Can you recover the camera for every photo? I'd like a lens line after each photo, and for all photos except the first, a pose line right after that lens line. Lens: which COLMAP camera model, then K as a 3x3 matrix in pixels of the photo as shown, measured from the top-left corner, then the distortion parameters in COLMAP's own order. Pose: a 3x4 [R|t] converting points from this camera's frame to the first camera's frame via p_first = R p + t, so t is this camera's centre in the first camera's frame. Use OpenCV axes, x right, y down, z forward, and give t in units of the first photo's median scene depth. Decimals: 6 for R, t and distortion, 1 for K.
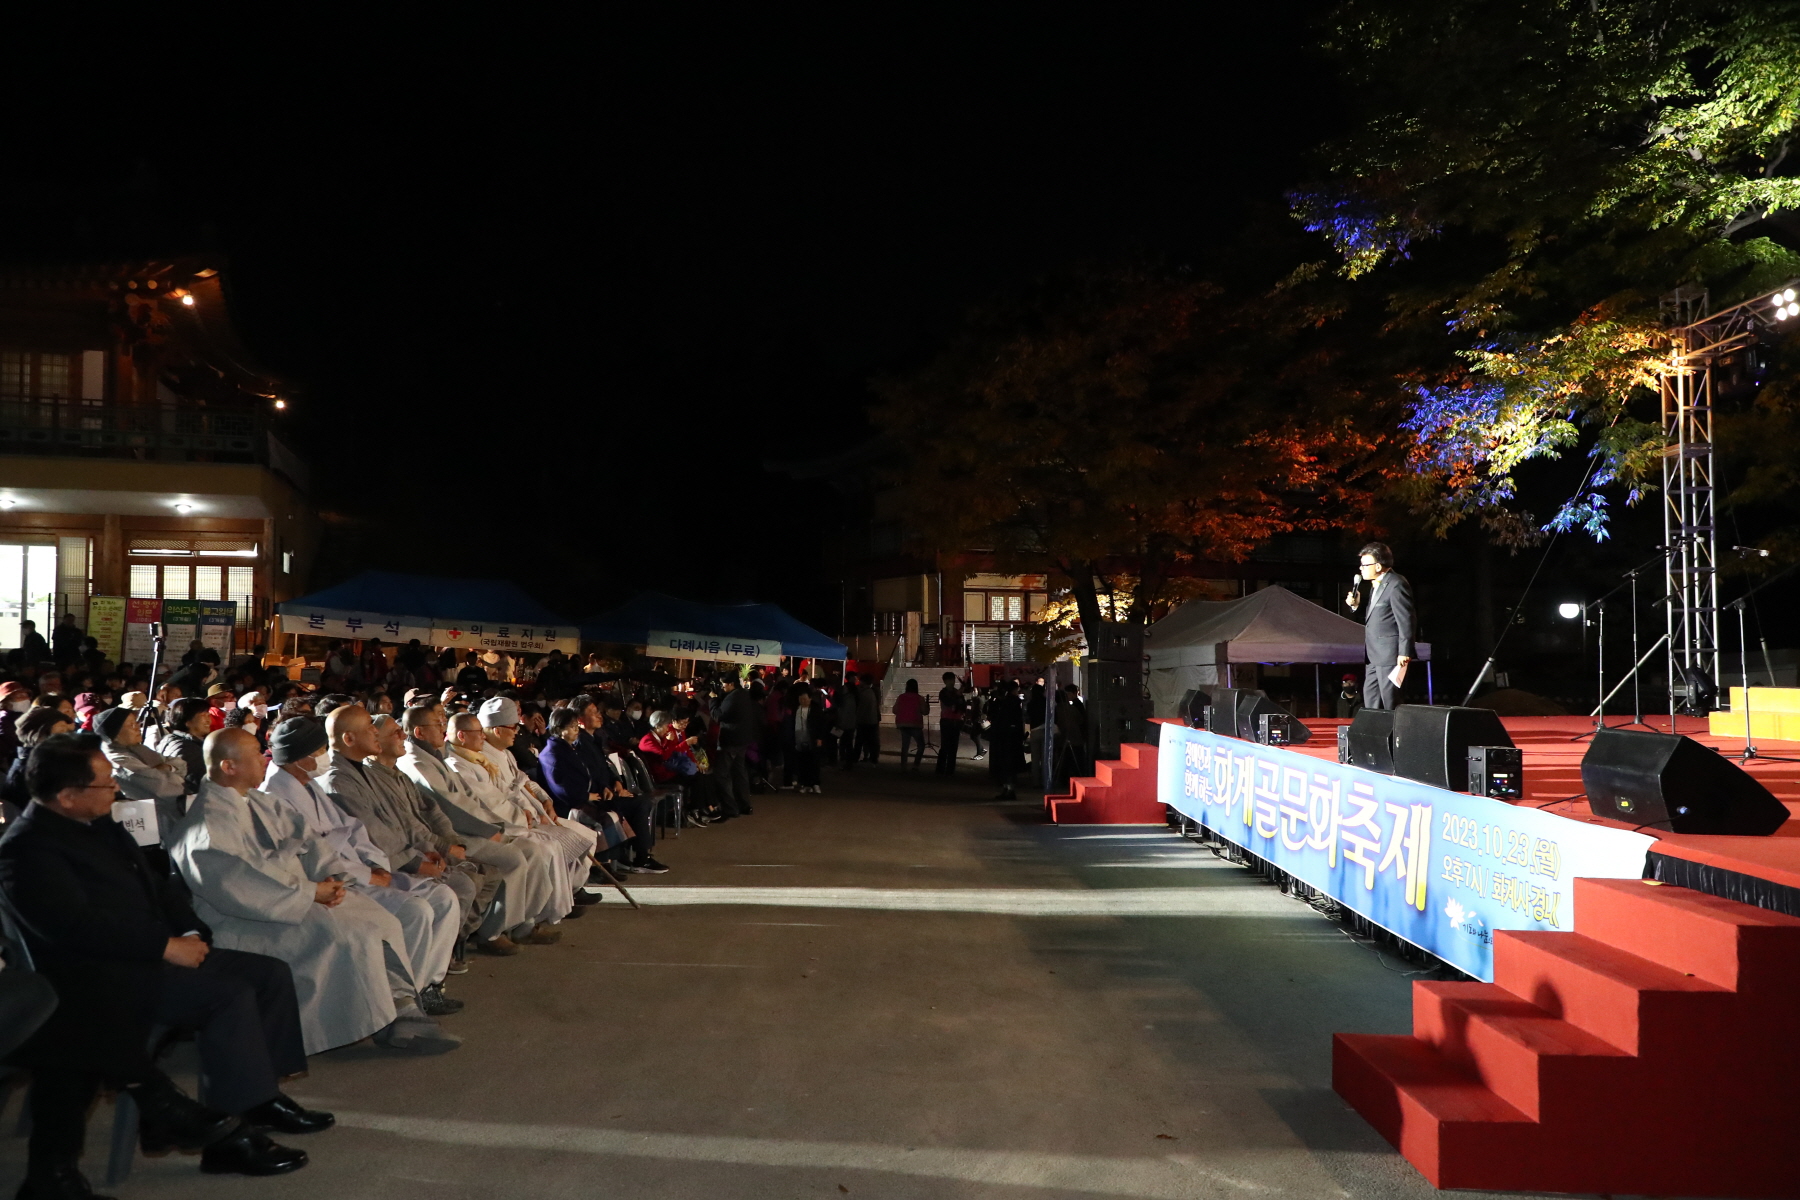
lens RADIAL K [[1220.1, 0, 900.0], [0, 1220.1, 600.0], [0, 0, 1]] dist [0.002682, 0.005722]
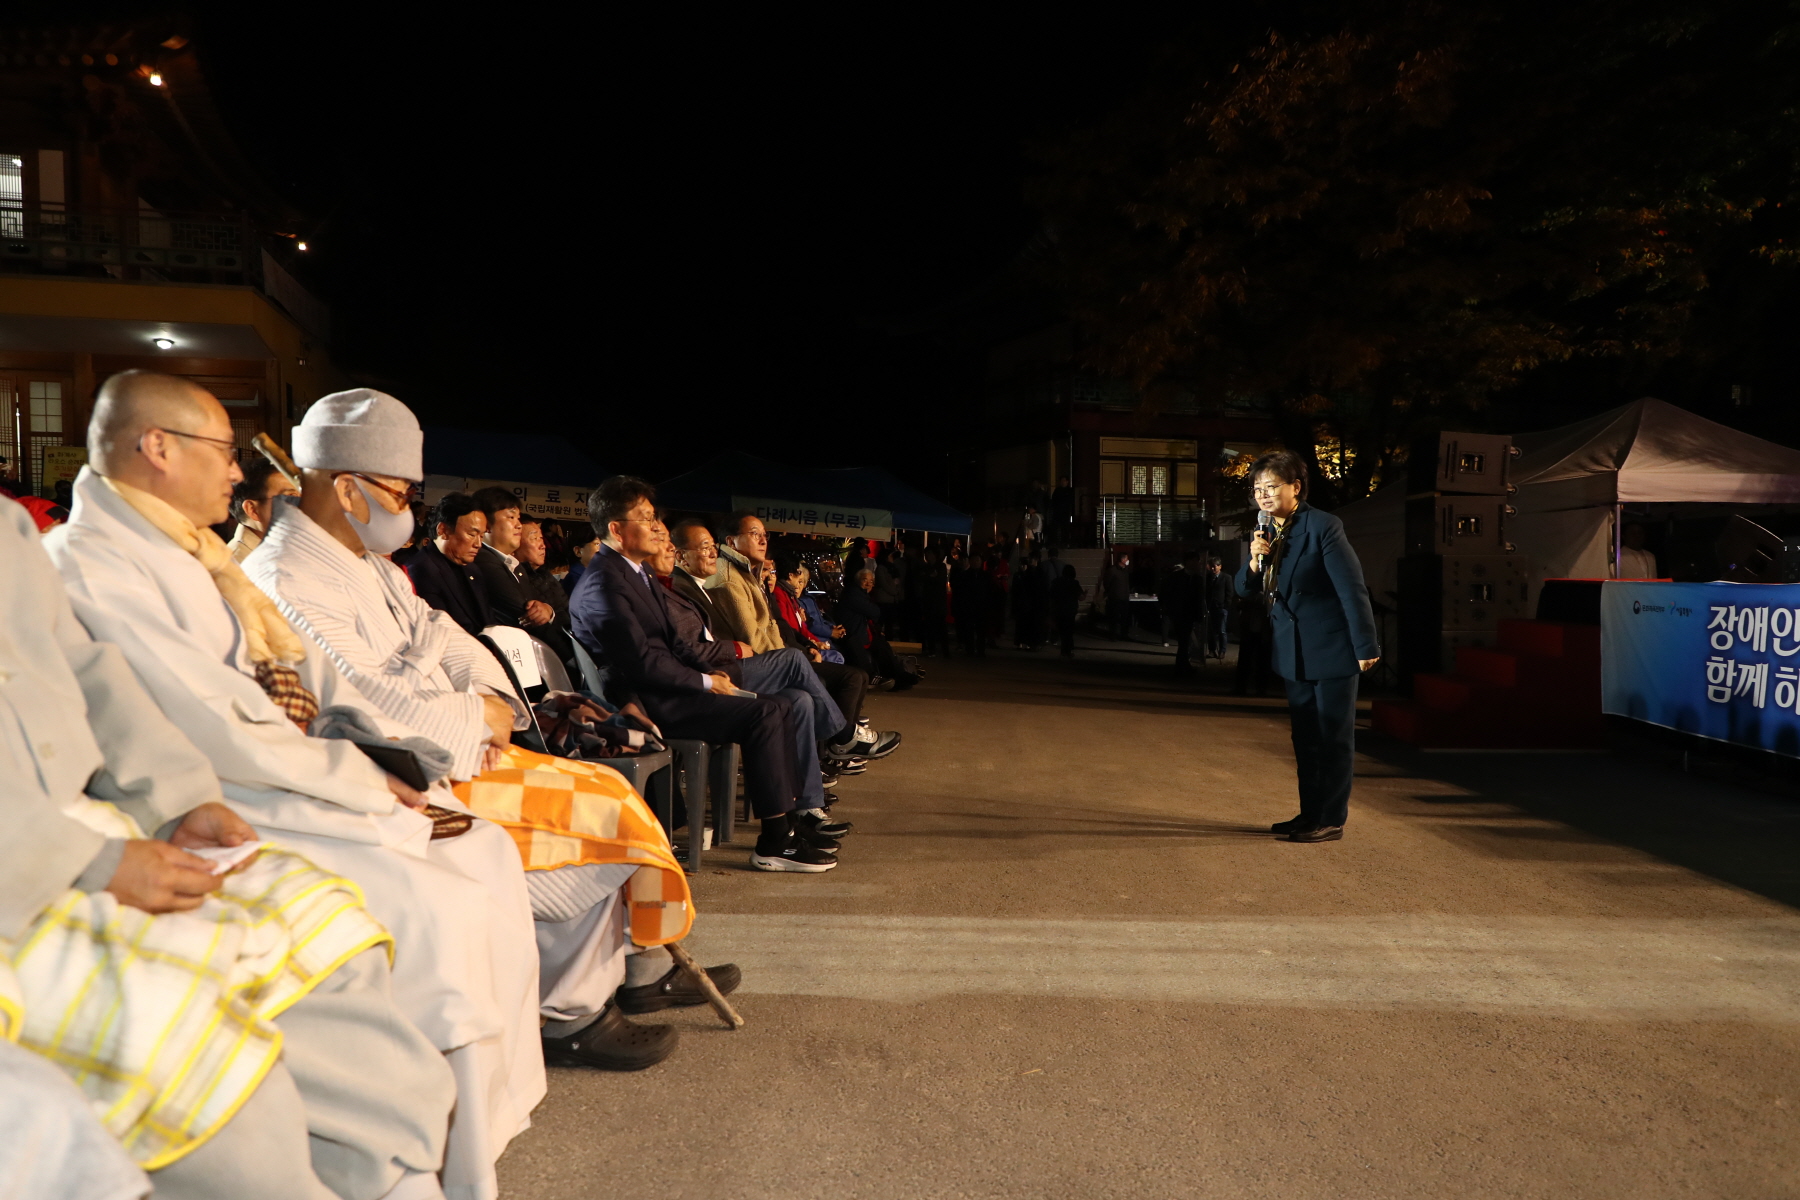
lens RADIAL K [[1220.1, 0, 900.0], [0, 1220.1, 600.0], [0, 0, 1]] dist [0.002682, 0.005722]
pose [[0.998241, 0.003223, -0.059205, -0.046664], [0.001333, 0.997049, 0.076755, 0.032958], [0.059278, -0.076698, 0.995291, 0.201022]]
